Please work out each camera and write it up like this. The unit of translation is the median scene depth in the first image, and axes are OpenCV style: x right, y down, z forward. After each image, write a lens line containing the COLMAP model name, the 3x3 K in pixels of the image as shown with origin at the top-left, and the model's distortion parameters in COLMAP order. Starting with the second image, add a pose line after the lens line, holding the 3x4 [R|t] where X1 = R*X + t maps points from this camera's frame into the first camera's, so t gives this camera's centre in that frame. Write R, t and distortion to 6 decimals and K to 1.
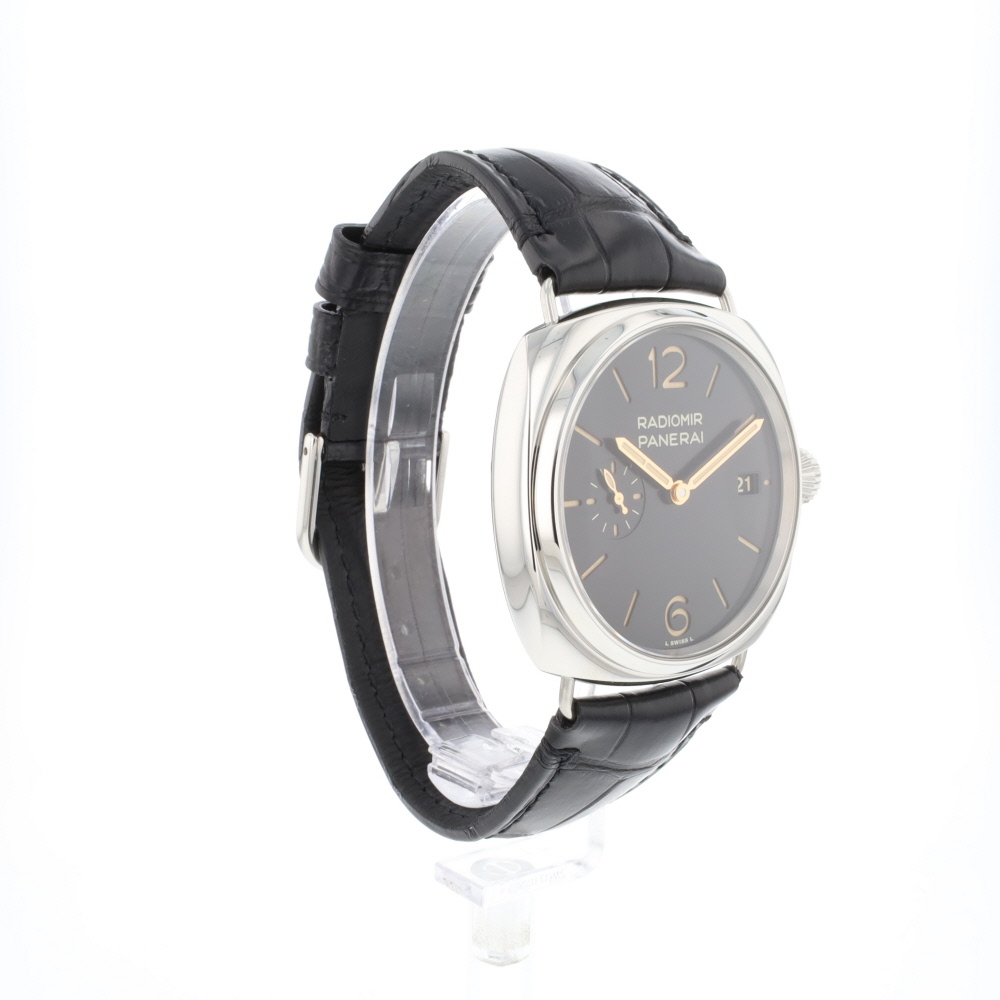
lens RADIAL K [[1643.0, 0, 500.0], [0, 1643.0, 502.9], [0, 0, 1]] dist [0.025077, 0.000000]
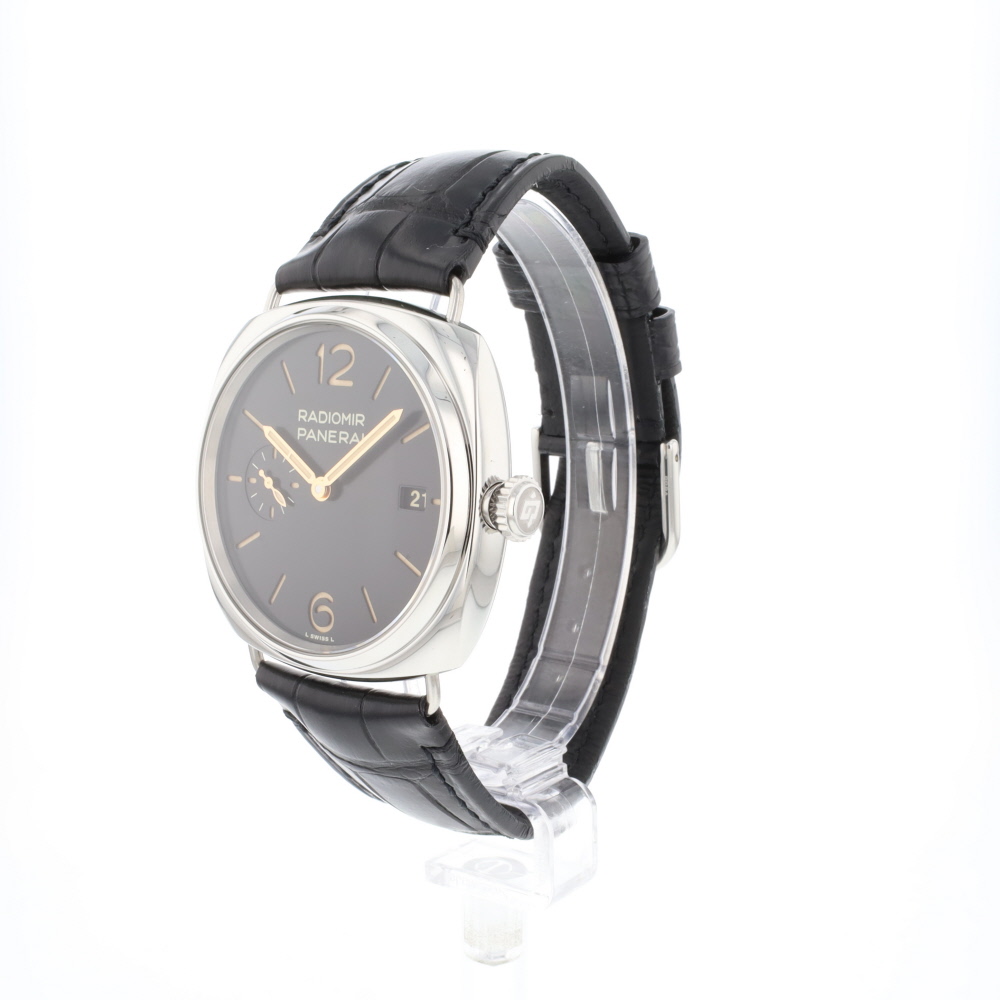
lens RADIAL K [[1643.0, 0, 500.8], [0, 1643.0, 498.7], [0, 0, 1]] dist [0.025077, 0.000000]
pose [[0.254438, 0.125838, -0.958867, 1.099609], [-0.141496, 0.985672, 0.091810, -0.108121], [0.956682, 0.112316, 0.268598, 0.834821]]
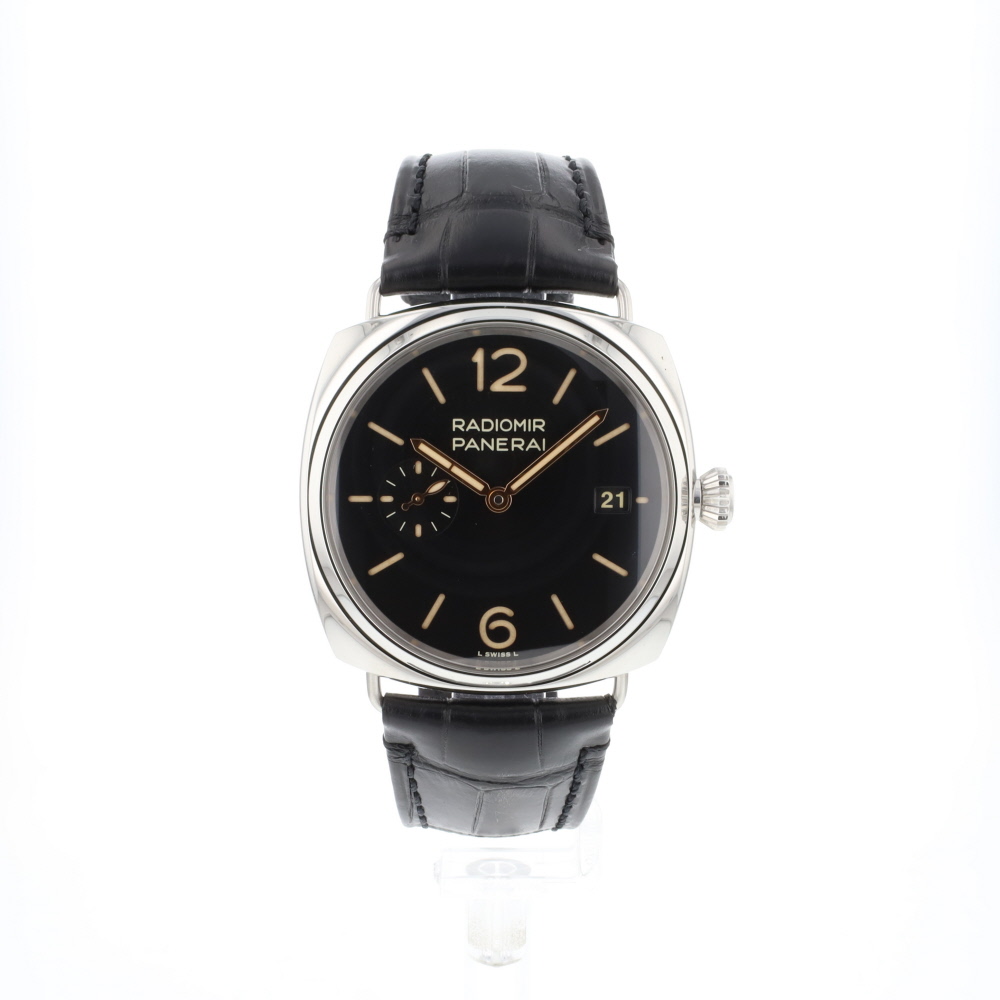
lens RADIAL K [[1643.0, 0, 500.1], [0, 1643.0, 502.4], [0, 0, 1]] dist [0.025077, 0.000000]
pose [[0.797424, 0.073306, -0.598950, 0.686941], [-0.085450, 0.996309, 0.008174, -0.012564], [0.597339, 0.044662, 0.800744, 0.227826]]
